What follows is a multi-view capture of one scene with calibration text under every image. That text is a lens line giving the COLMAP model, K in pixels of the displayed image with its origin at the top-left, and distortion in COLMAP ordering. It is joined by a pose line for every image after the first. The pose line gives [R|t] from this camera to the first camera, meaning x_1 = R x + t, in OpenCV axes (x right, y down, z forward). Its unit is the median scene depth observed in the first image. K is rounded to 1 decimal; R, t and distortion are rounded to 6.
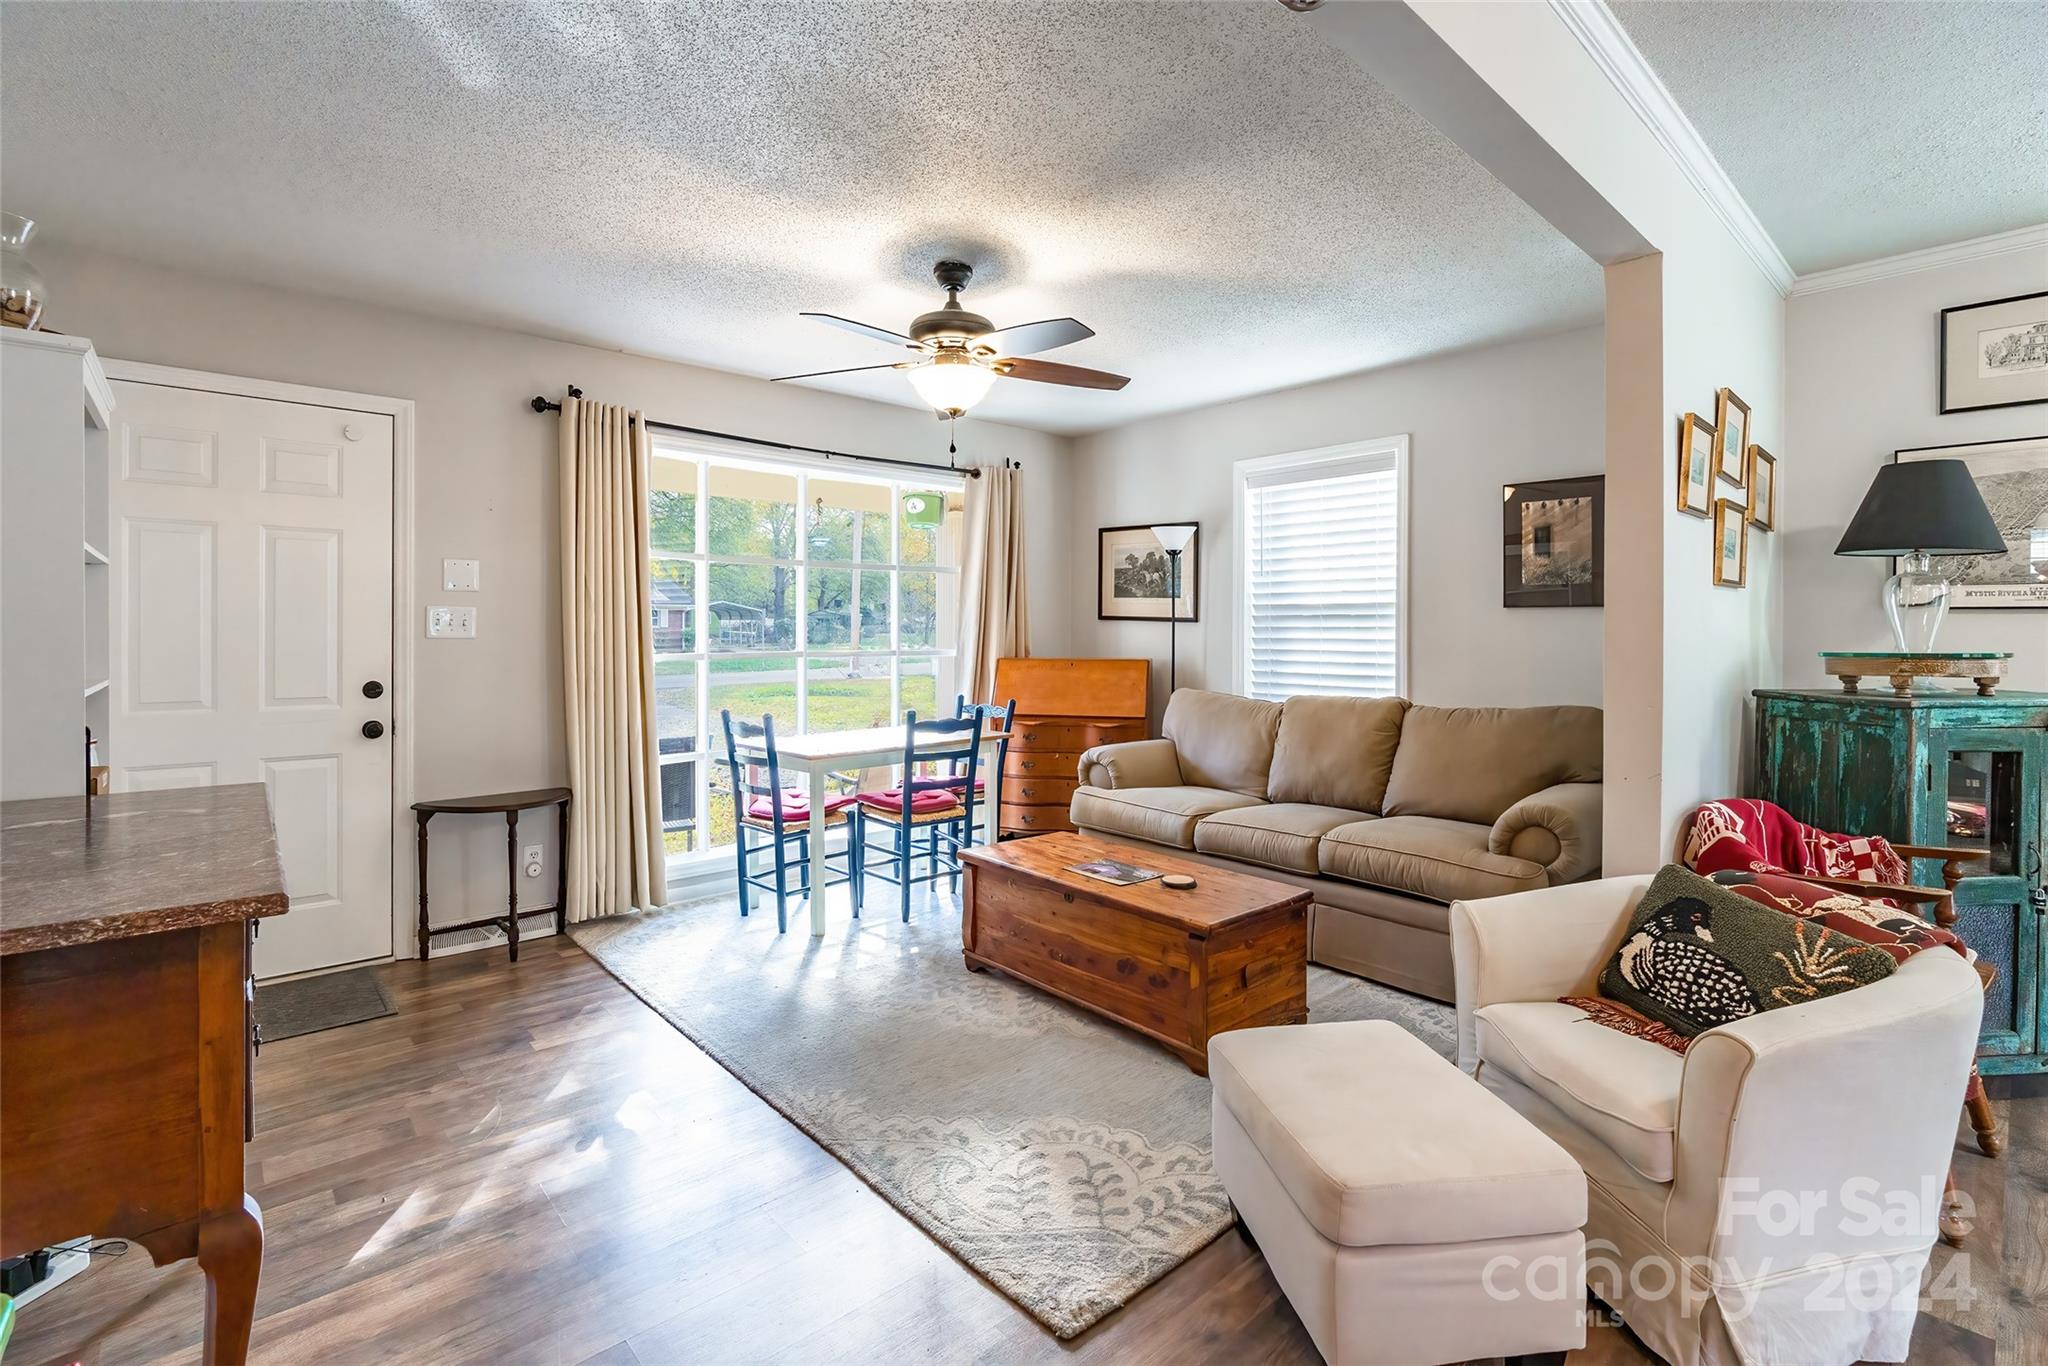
lens RADIAL K [[925.4, 0, 1086.3], [0, 925.4, 641.3], [0, 0, 1]] dist [-0.010255, 0.000085]
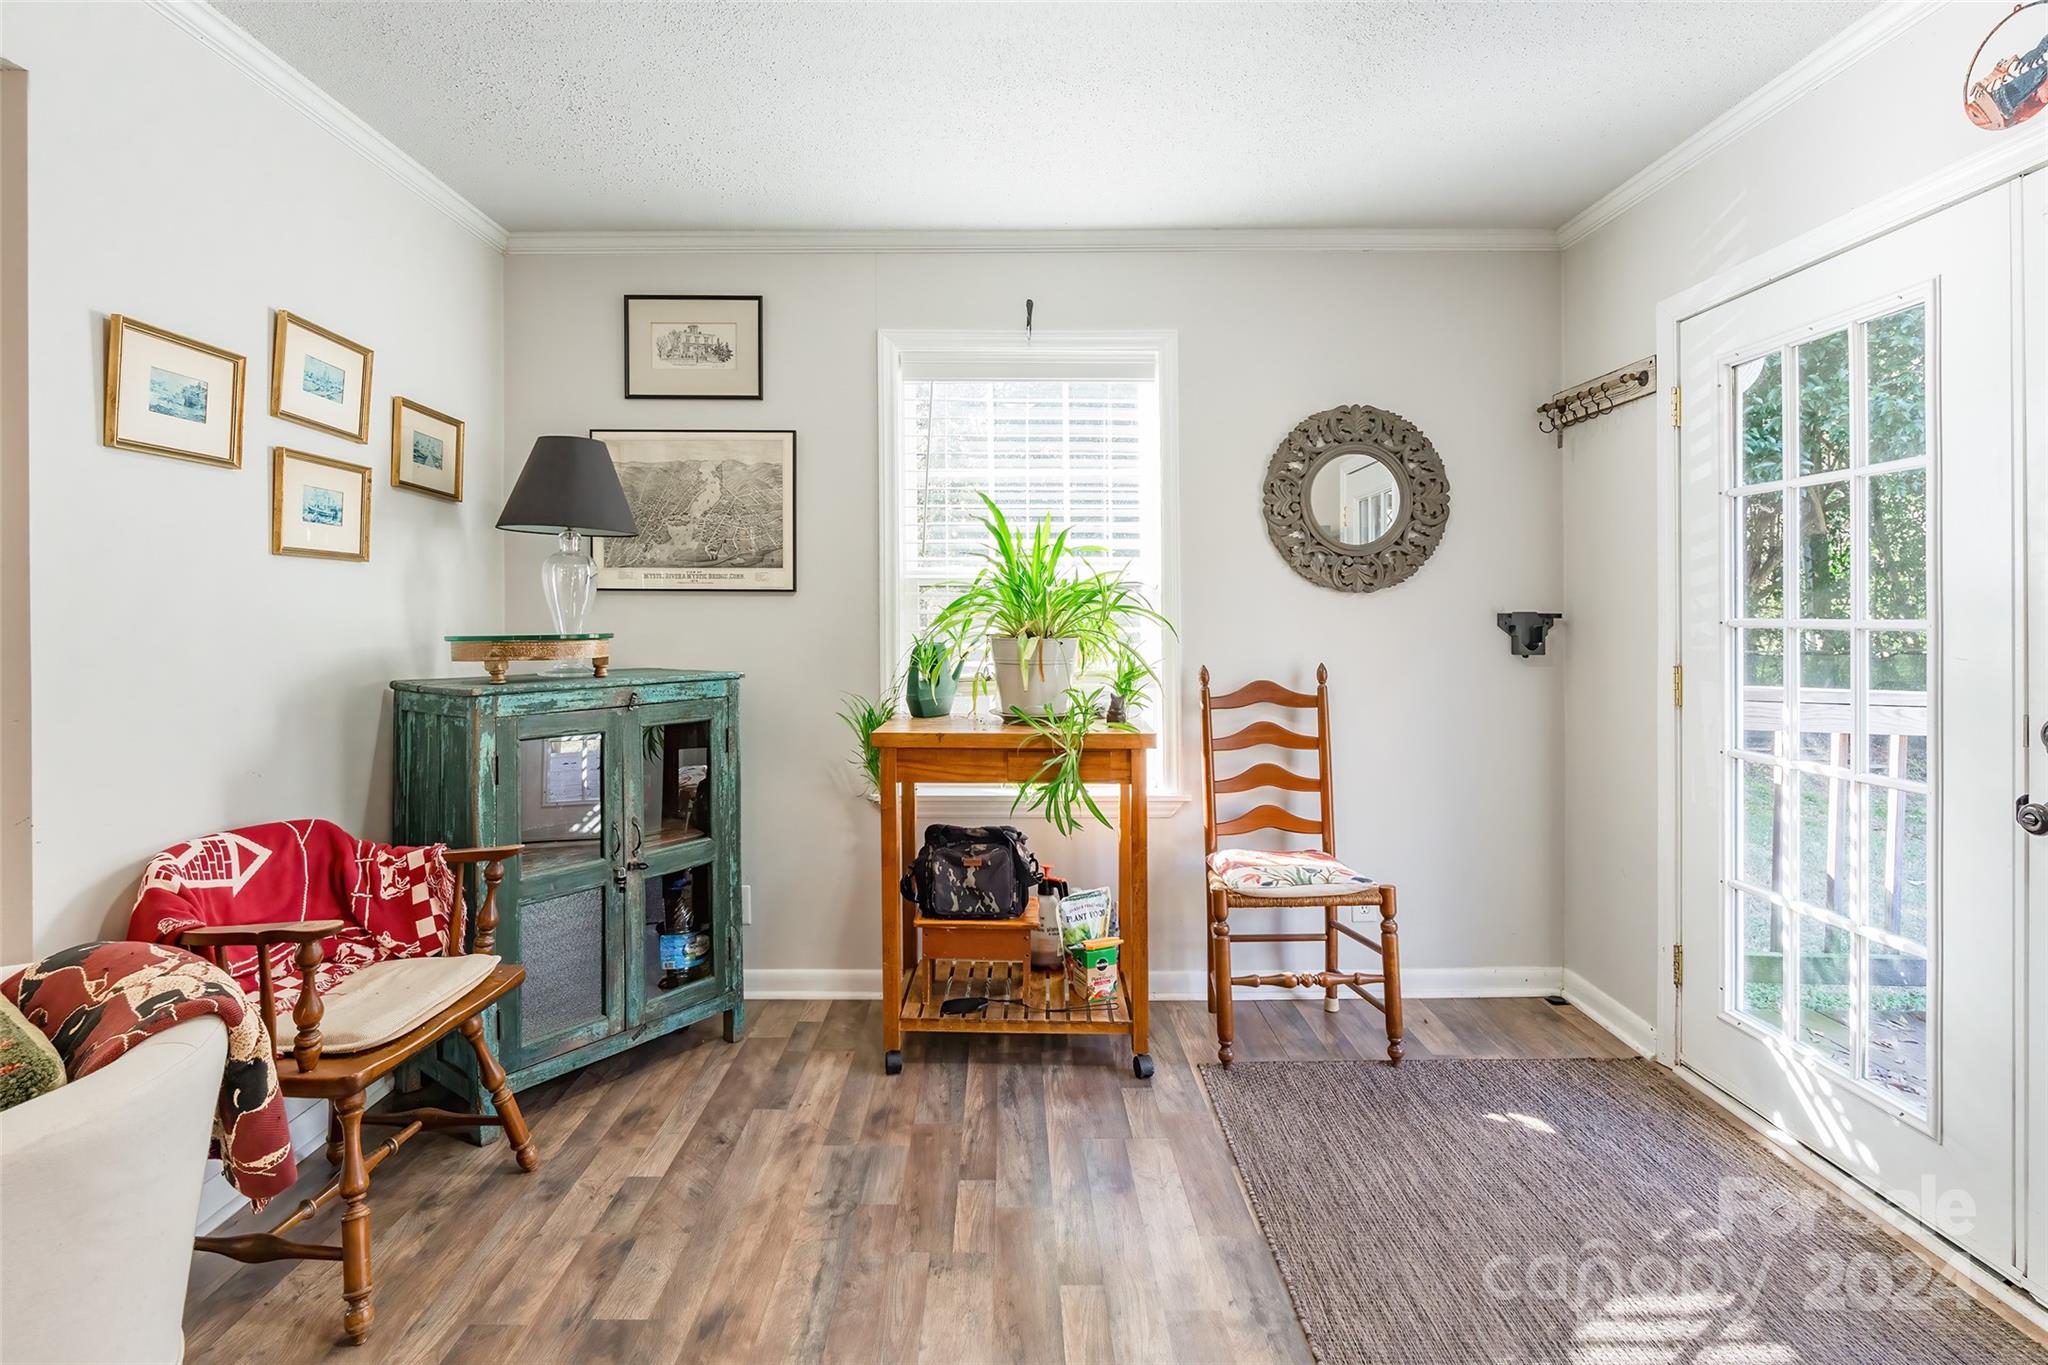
lens RADIAL K [[925.4, 0, 1025.5], [0, 925.4, 620.2], [0, 0, 1]] dist [-0.010255, 0.000085]
pose [[0.678996, -0.006323, 0.734115, 0.509470], [0.011087, 0.999937, -0.001643, 0.004345], [-0.734058, 0.009255, 0.679024, -0.016354]]
